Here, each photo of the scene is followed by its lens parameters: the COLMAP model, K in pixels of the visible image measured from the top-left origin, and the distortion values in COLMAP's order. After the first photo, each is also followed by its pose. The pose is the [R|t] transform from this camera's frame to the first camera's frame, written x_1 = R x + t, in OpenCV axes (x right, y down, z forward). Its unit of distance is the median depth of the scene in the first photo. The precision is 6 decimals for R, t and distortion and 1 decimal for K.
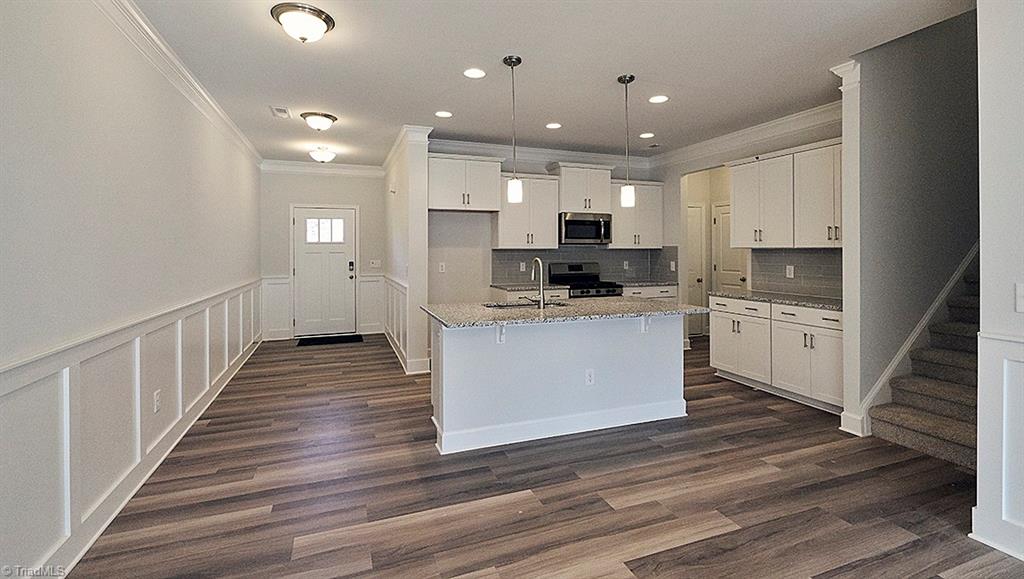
lens RADIAL K [[458.3, 0, 516.5], [0, 458.3, 246.7], [0, 0, 1]] dist [0.003731, -0.000697]
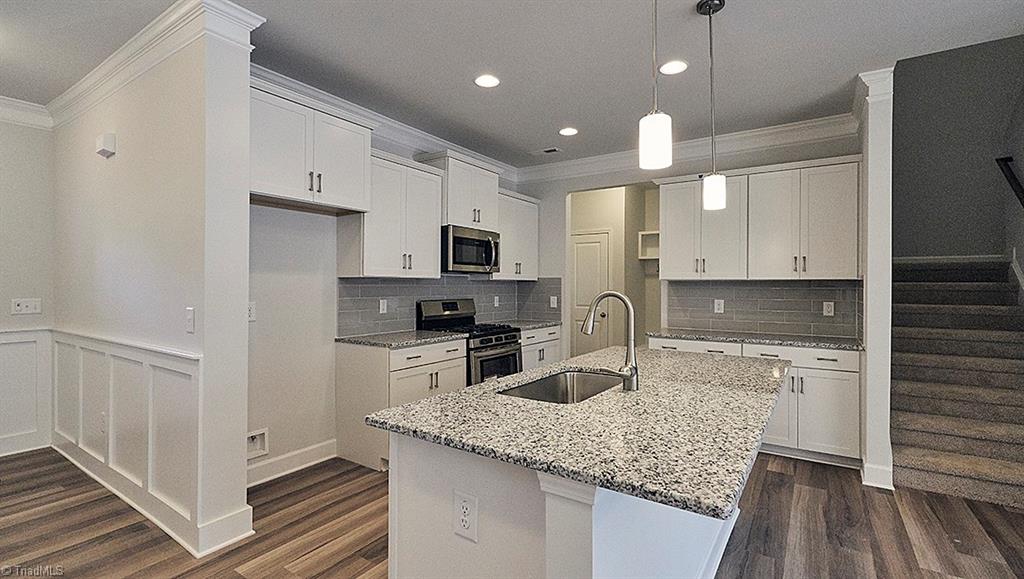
lens RADIAL K [[458.3, 0, 514.5], [0, 458.3, 282.9], [0, 0, 1]] dist [0.003731, -0.000697]
pose [[0.817018, 0.008812, 0.576544, -0.223797], [-0.010239, 0.999947, -0.000774, 0.011104], [-0.576521, -0.005271, 0.817066, 0.420783]]
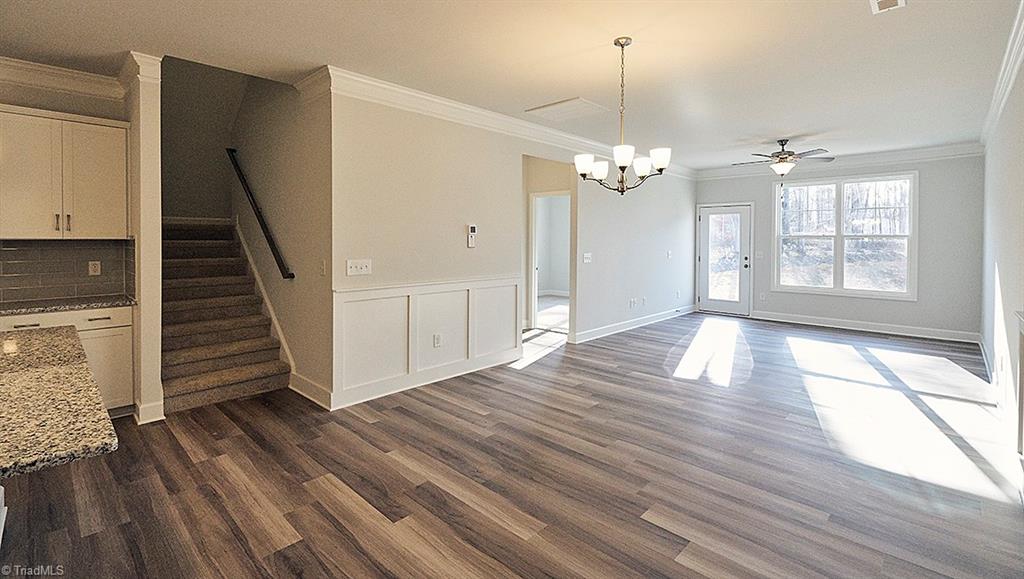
lens RADIAL K [[458.3, 0, 504.3], [0, 458.3, 248.6], [0, 0, 1]] dist [0.003731, -0.000697]
pose [[-0.405553, -0.014668, 0.913954, -0.313946], [-0.002710, 0.999886, 0.014844, 0.003557], [-0.914068, 0.003543, -0.405546, 0.432047]]
